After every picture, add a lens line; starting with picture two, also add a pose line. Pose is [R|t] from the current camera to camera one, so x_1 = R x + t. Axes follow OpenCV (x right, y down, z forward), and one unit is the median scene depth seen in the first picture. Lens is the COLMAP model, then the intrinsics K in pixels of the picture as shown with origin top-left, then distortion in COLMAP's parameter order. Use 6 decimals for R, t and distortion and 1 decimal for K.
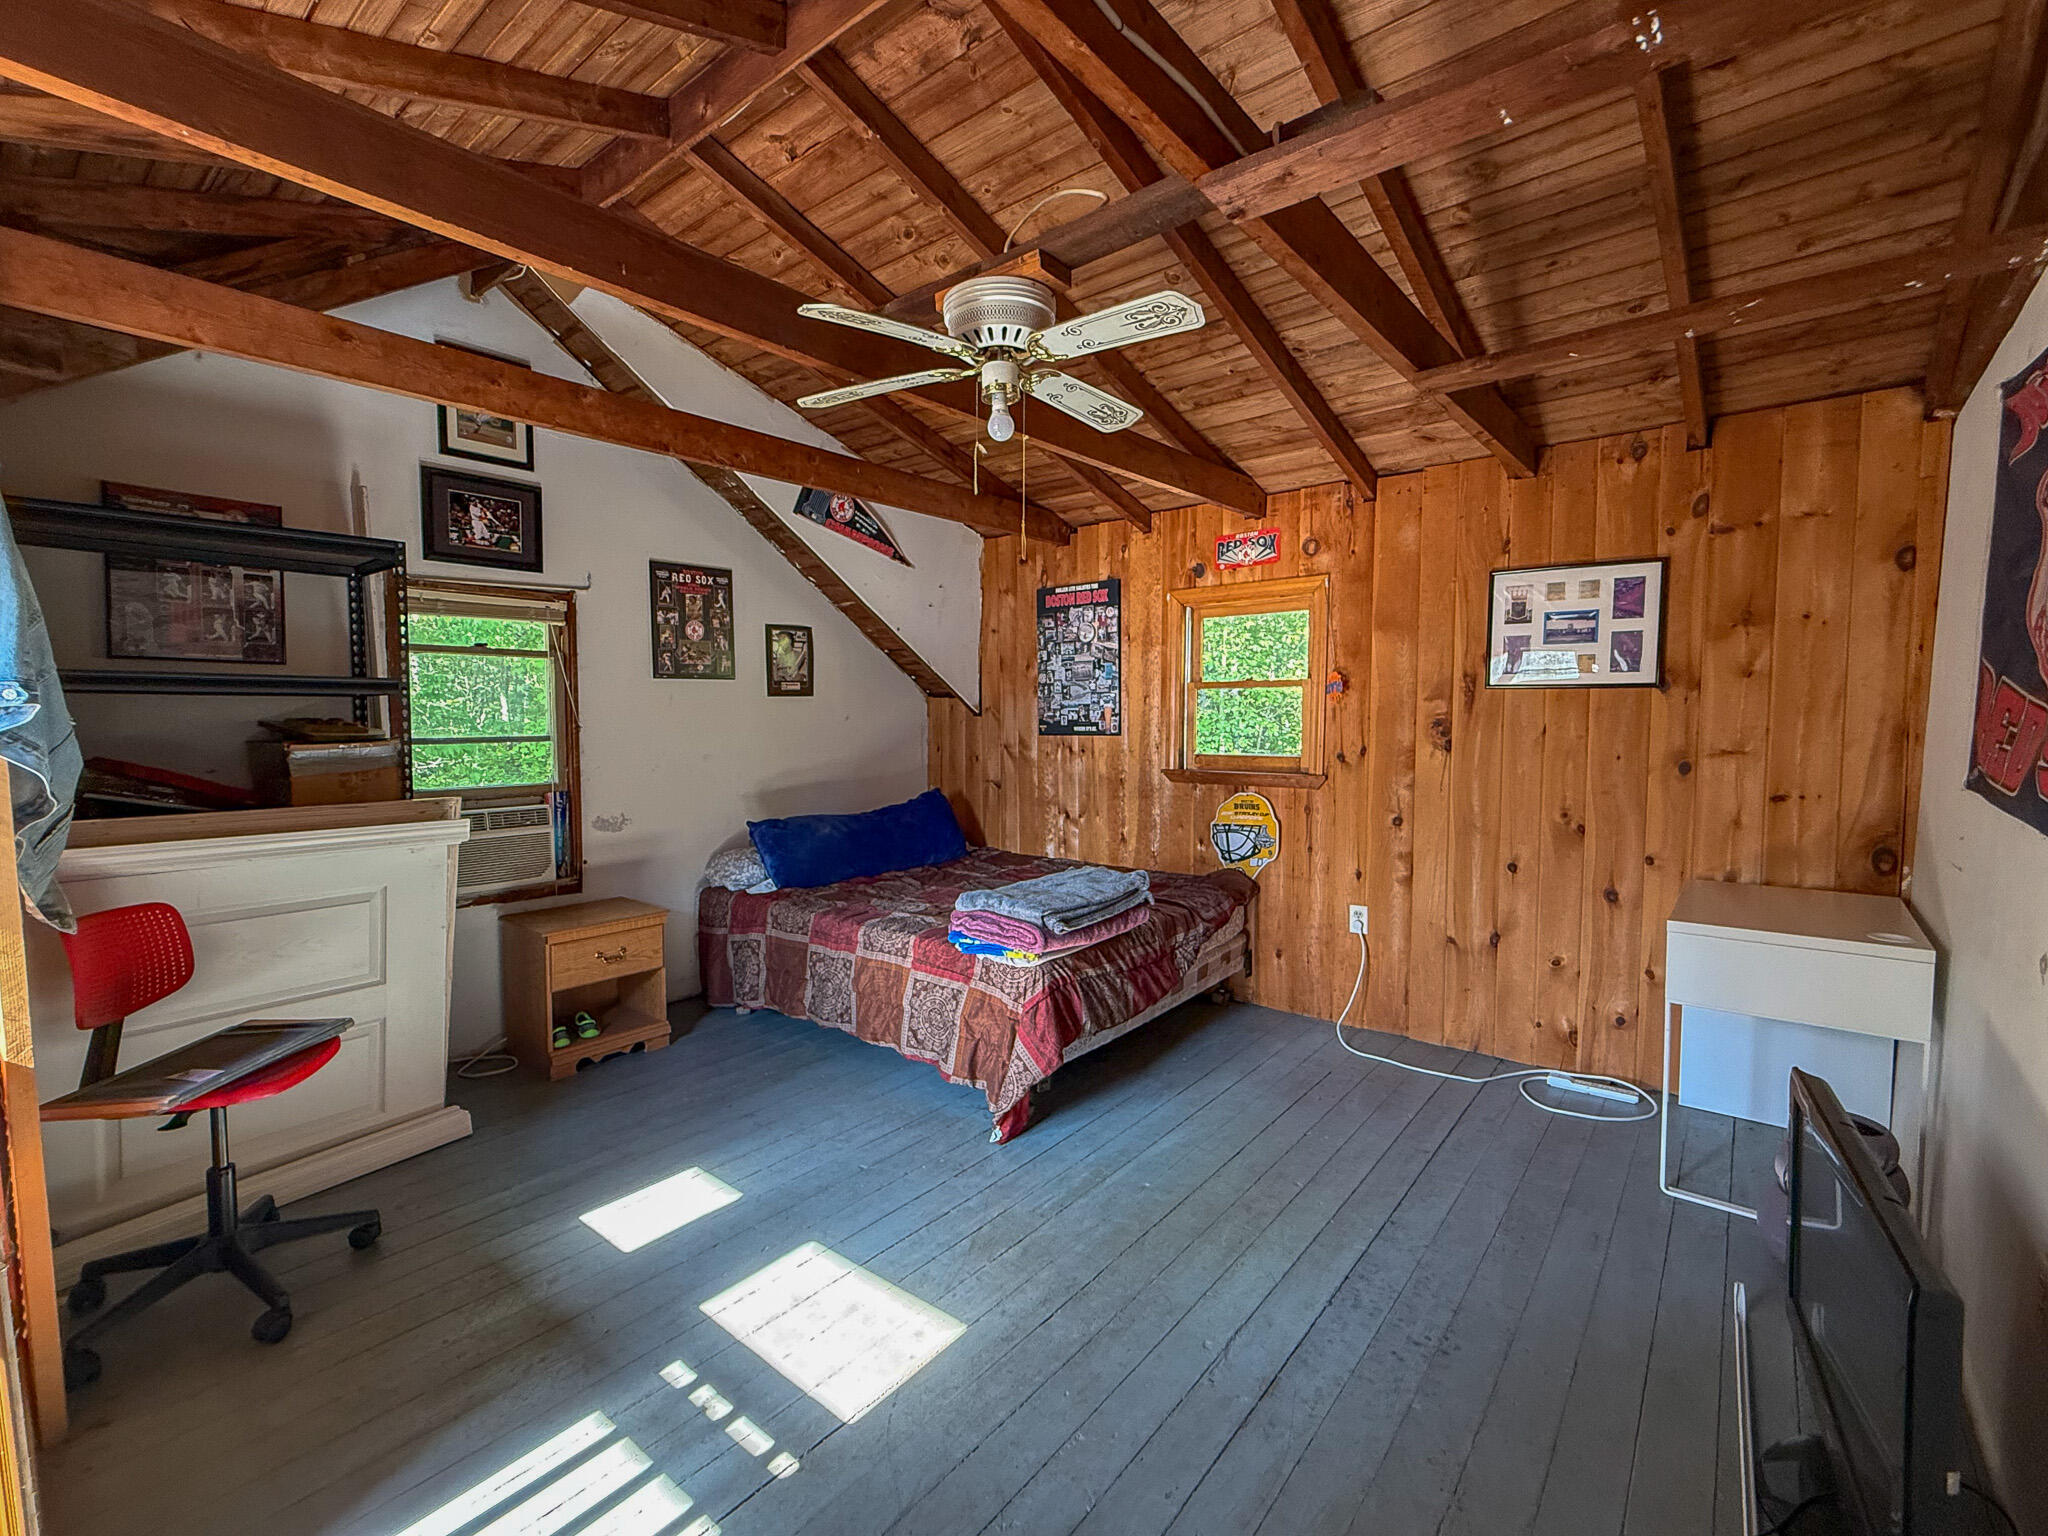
lens RADIAL K [[886.4, 0, 1020.9], [0, 886.4, 759.8], [0, 0, 1]] dist [-0.007235, 0.000642]
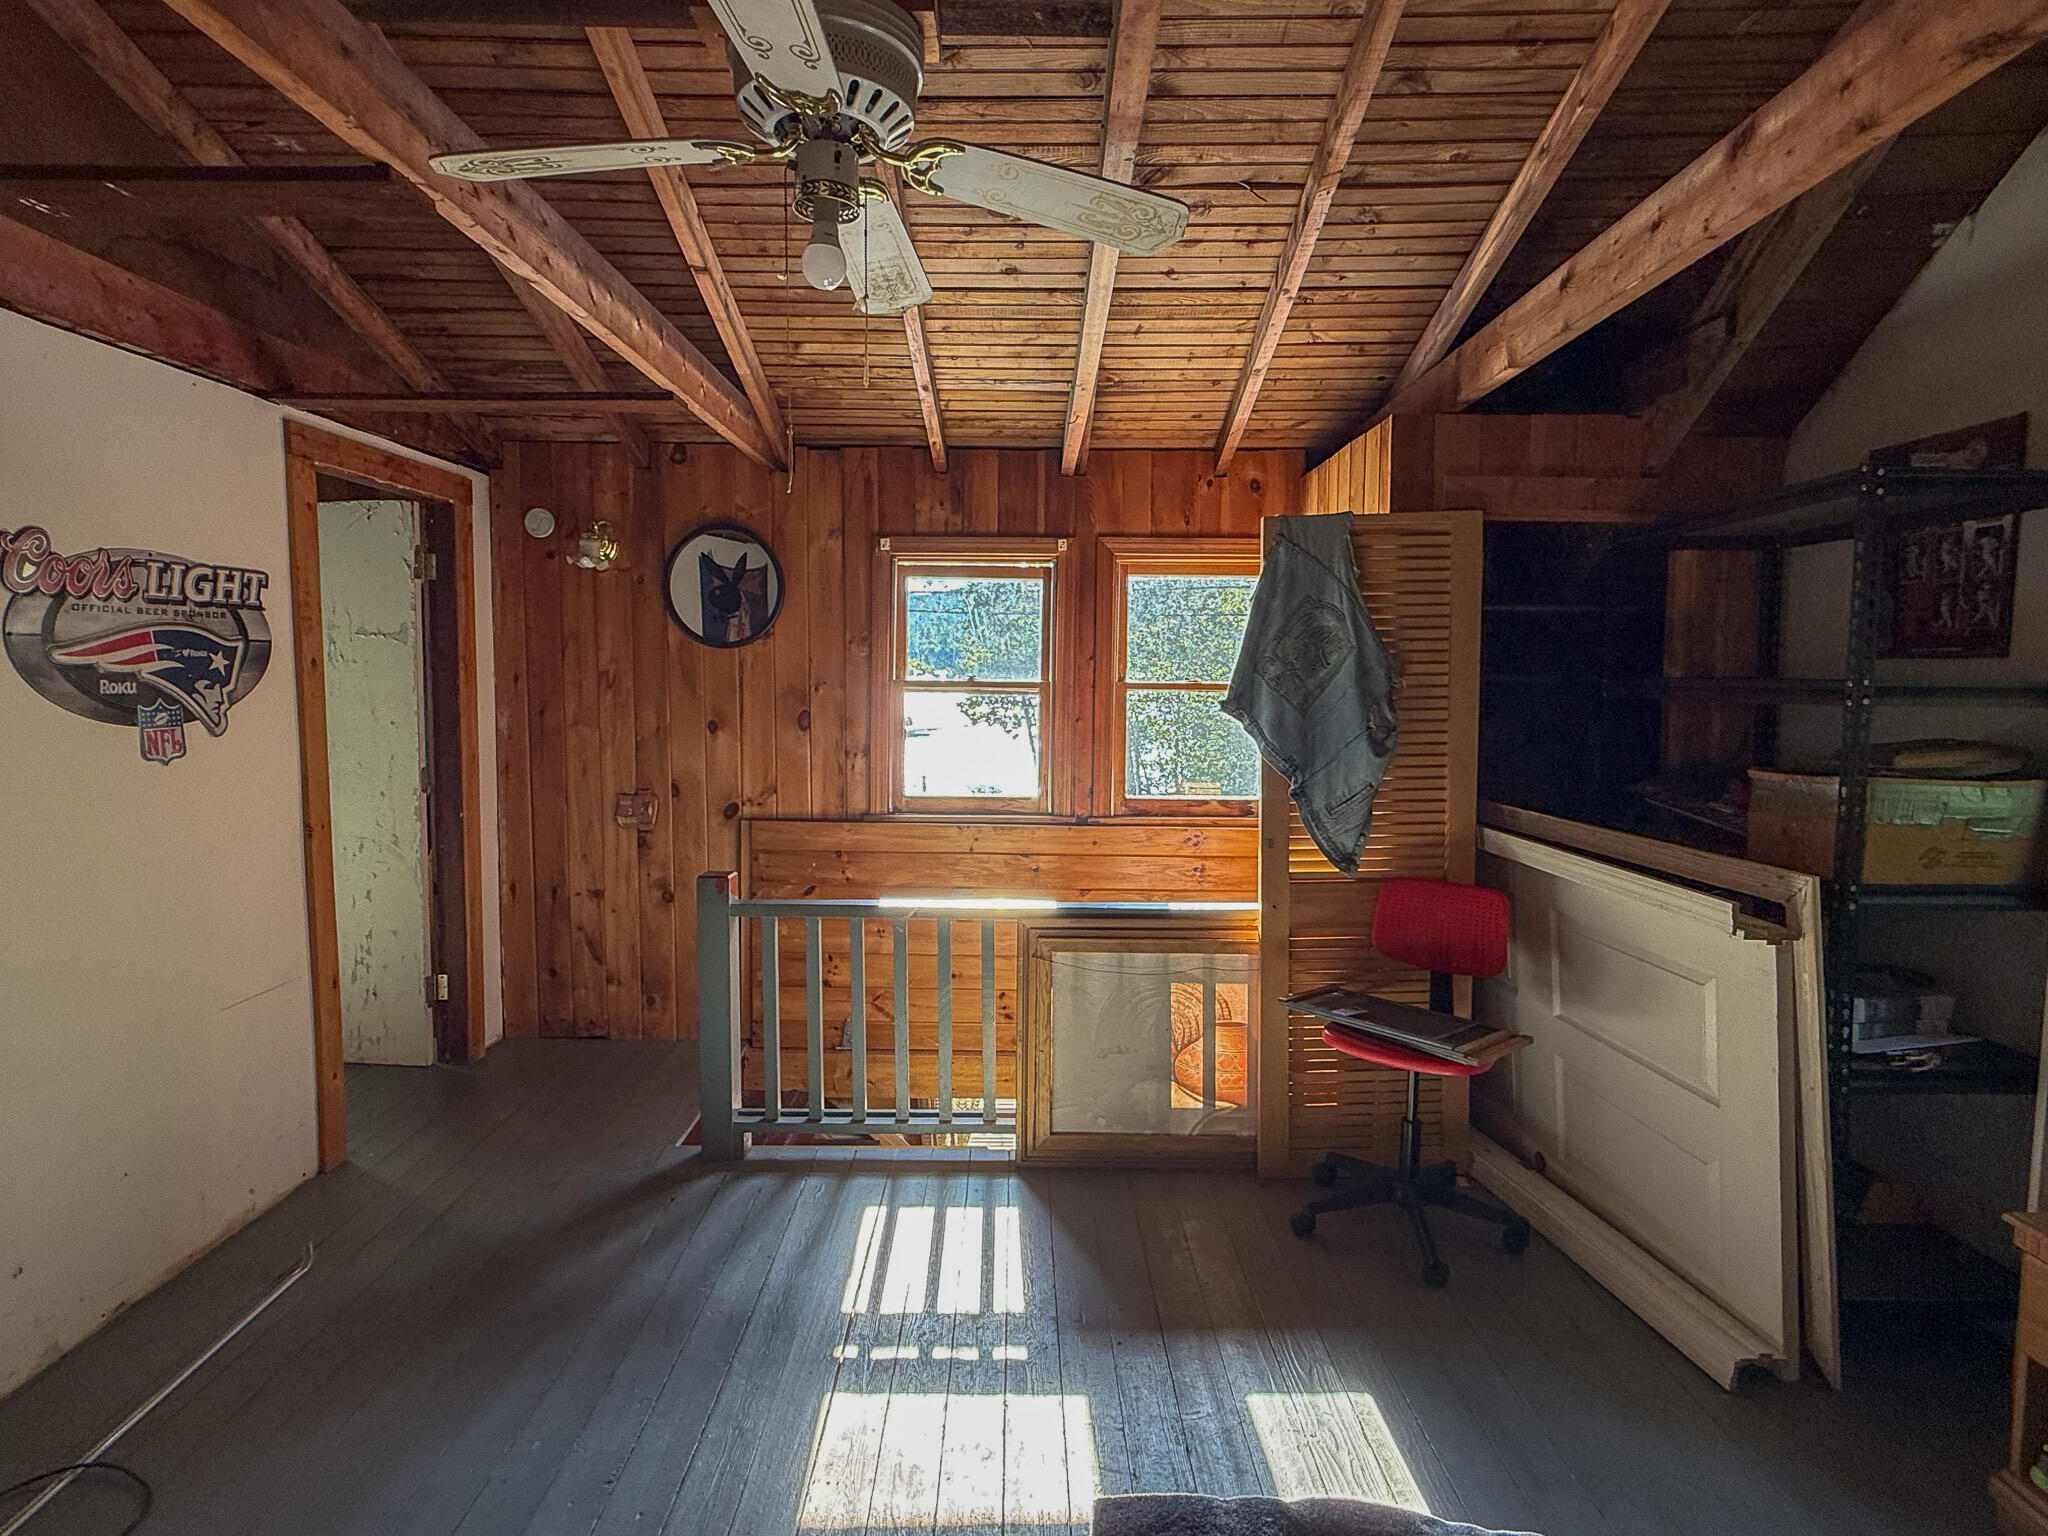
lens RADIAL K [[1103.0, 0, 1017.9], [0, 1103.0, 764.2], [0, 0, 1]] dist [0.001212, -0.001046]
pose [[-0.778360, 0.047341, -0.626031, 0.270790], [-0.037806, 0.991809, 0.122006, -0.113514], [0.626679, 0.118632, -0.770195, 1.312083]]
